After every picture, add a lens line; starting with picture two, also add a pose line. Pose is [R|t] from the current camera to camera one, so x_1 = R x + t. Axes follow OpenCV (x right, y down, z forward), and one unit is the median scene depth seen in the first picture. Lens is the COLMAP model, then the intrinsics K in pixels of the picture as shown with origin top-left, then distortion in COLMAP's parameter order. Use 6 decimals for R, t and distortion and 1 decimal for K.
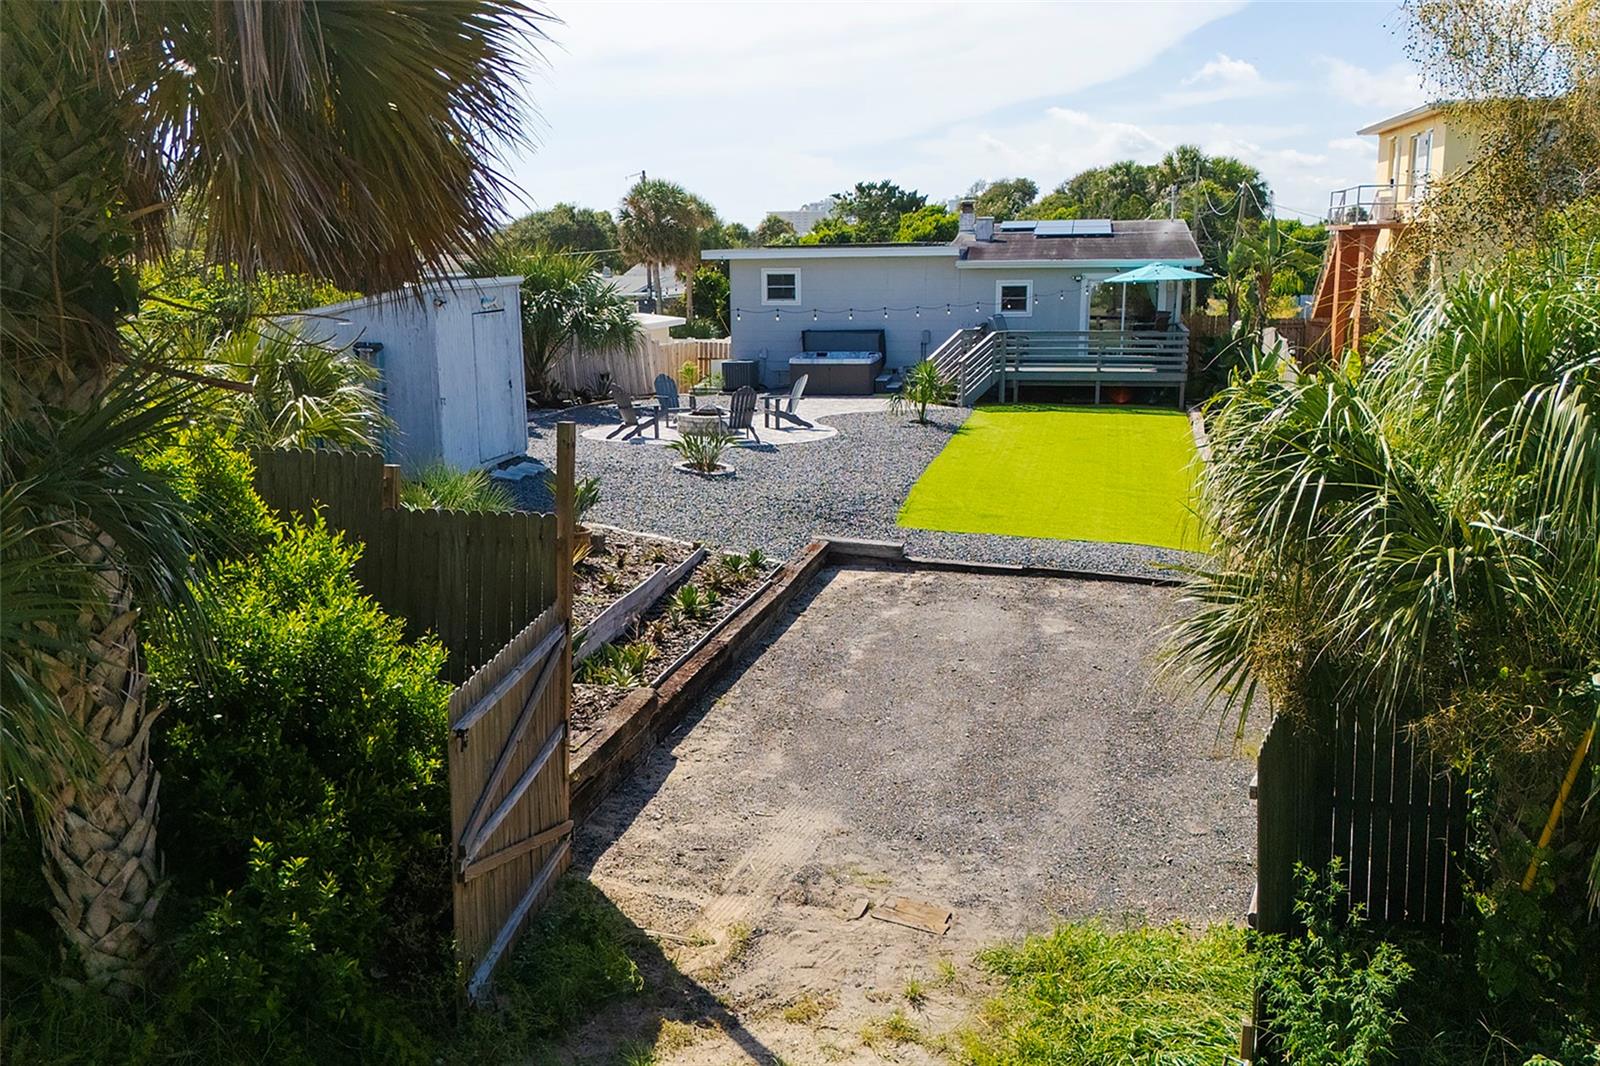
lens RADIAL K [[1418.9, 0, 799.2], [0, 1418.9, 510.4], [0, 0, 1]] dist [0.108251, -0.179758]
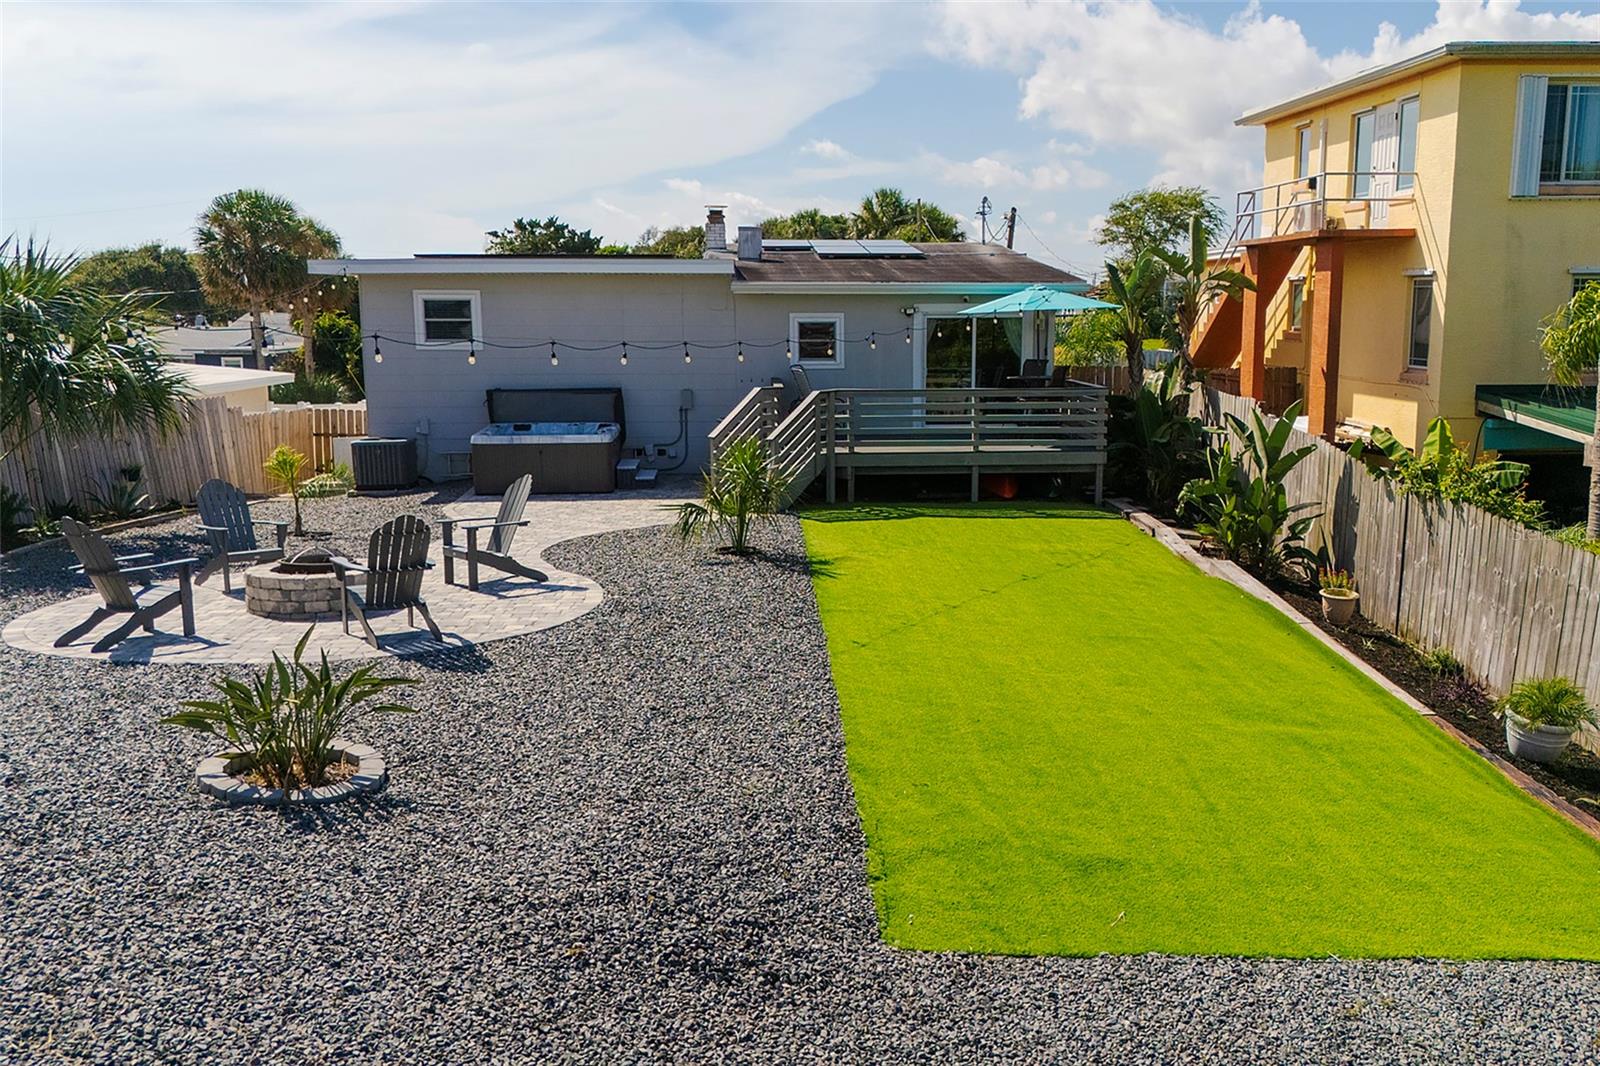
lens RADIAL K [[1360.4, 0, 839.8], [0, 1360.4, 541.1], [0, 0, 1]] dist [0.107720, -0.147290]
pose [[0.960832, -0.038599, 0.274431, -0.017888], [0.043267, 0.999003, -0.010976, -0.049124], [-0.273734, 0.022420, 0.961544, 0.398579]]
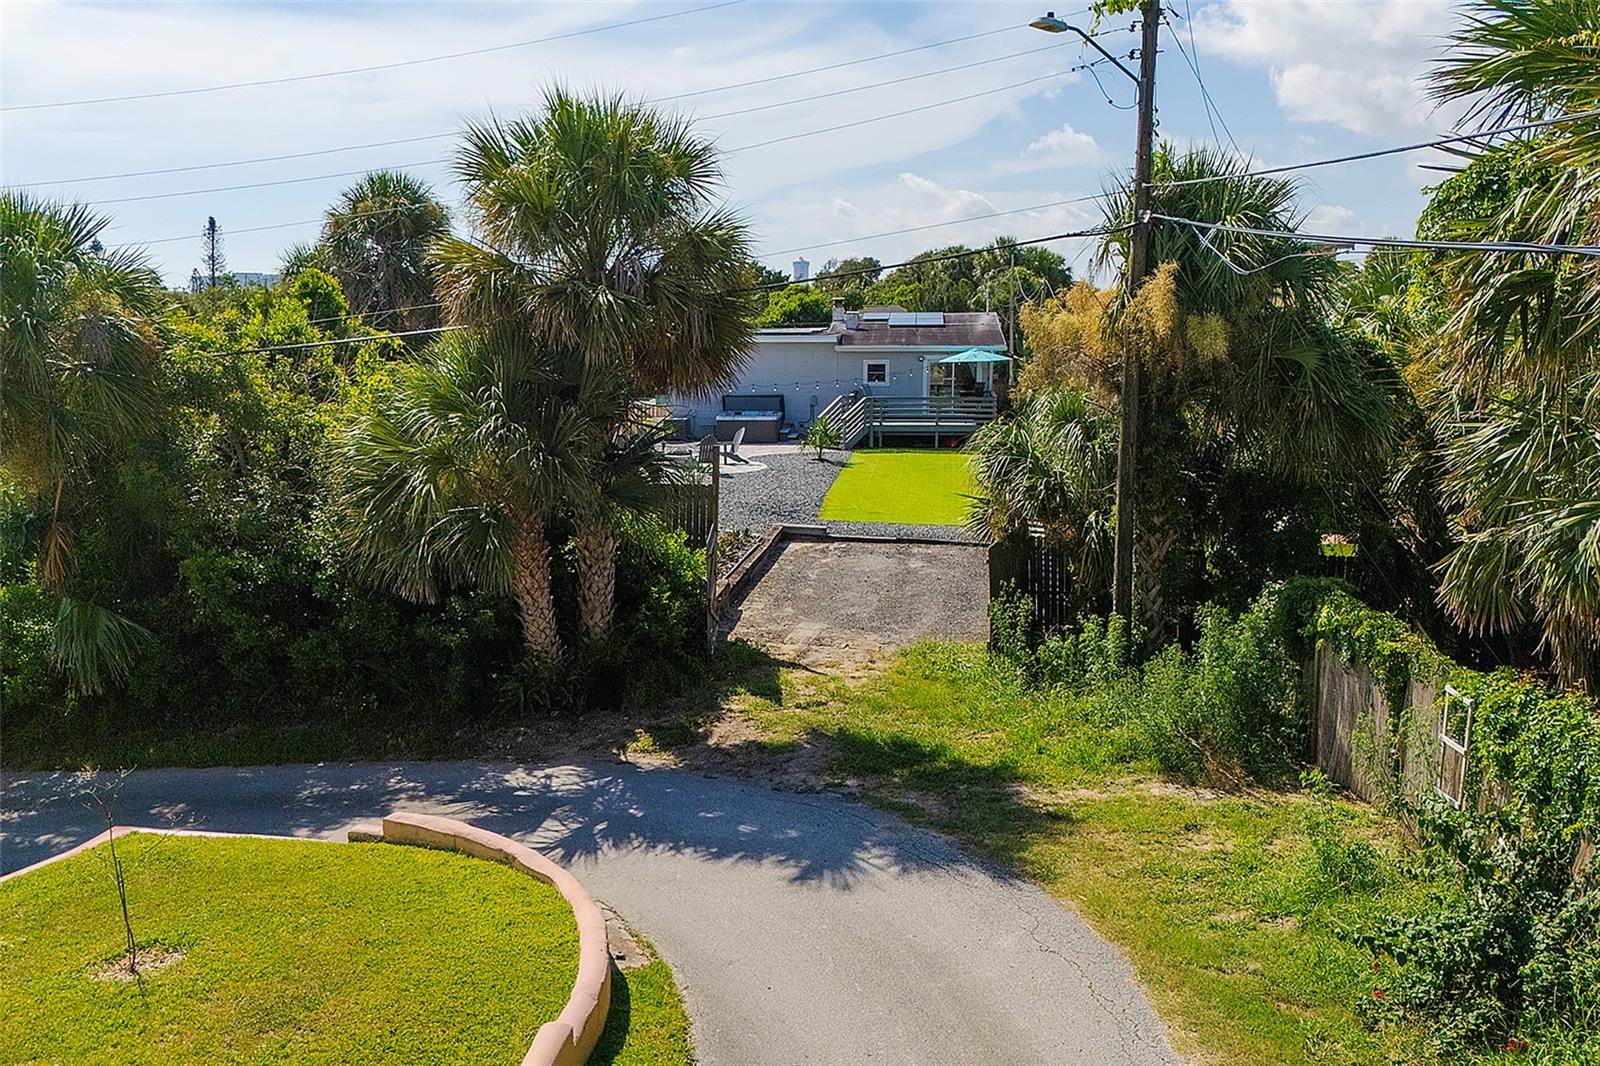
lens RADIAL K [[1420.2, 0, 873.7], [0, 1420.2, 538.5], [0, 0, 1]] dist [0.150368, -0.177465]
pose [[0.987161, -0.019322, 0.158553, -0.077379], [0.022394, 0.999594, -0.017611, 0.038067], [-0.158149, 0.020936, 0.987193, -0.375848]]
